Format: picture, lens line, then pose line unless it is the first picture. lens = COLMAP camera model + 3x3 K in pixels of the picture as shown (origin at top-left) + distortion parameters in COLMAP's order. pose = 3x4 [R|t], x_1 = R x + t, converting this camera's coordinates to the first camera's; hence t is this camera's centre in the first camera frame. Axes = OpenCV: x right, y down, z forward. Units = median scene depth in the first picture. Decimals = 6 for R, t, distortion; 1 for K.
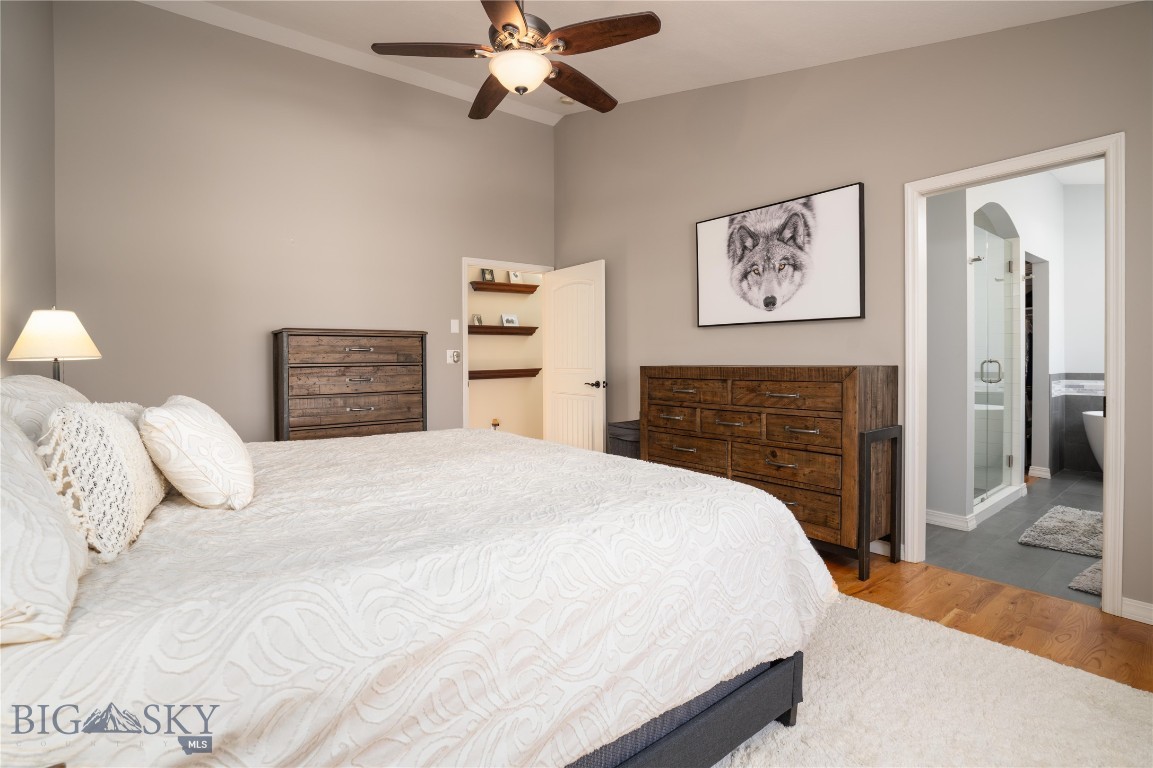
lens RADIAL K [[531.5, 0, 576.5], [0, 531.5, 384.0], [0, 0, 1]] dist [-0.044891, 0.014307]
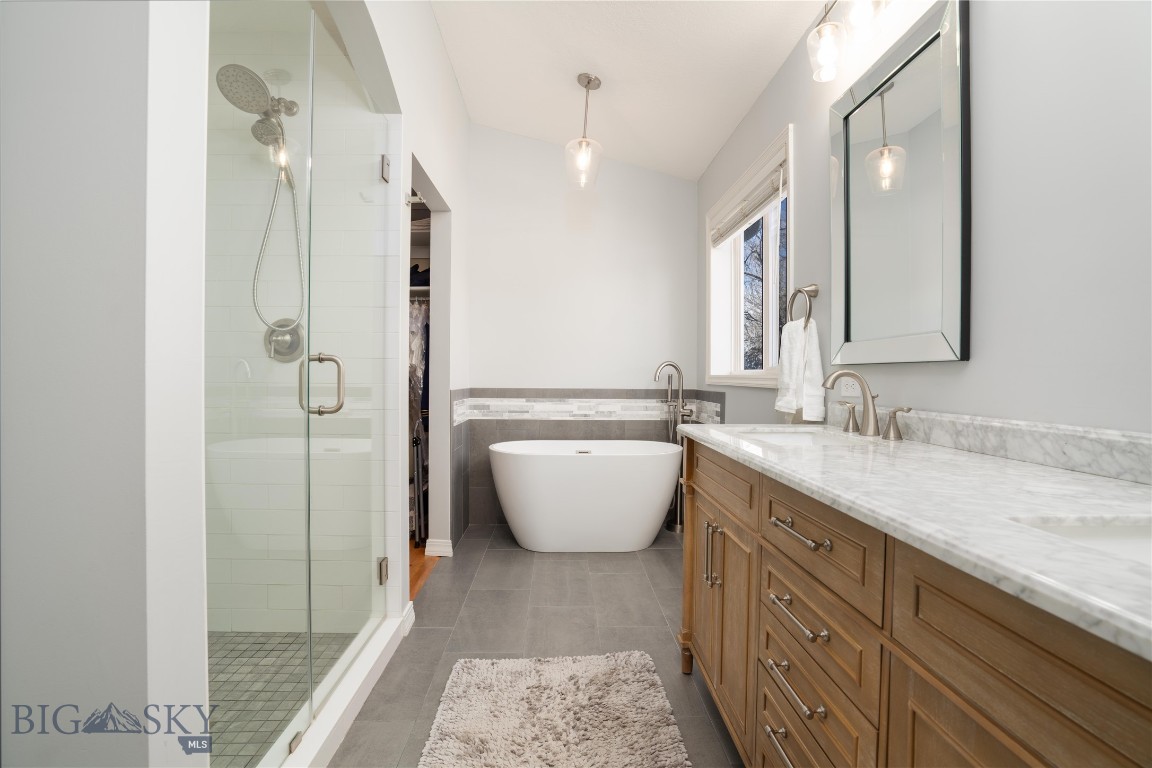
lens RADIAL K [[531.0, 0, 576.0], [0, 531.0, 384.0], [0, 0, 1]] dist [-0.044891, 0.014307]
pose [[0.574621, 0.012832, 0.818319, 0.523509], [0.005992, 0.999784, -0.019885, -0.013017], [-0.818398, 0.016330, 0.574420, 0.555012]]
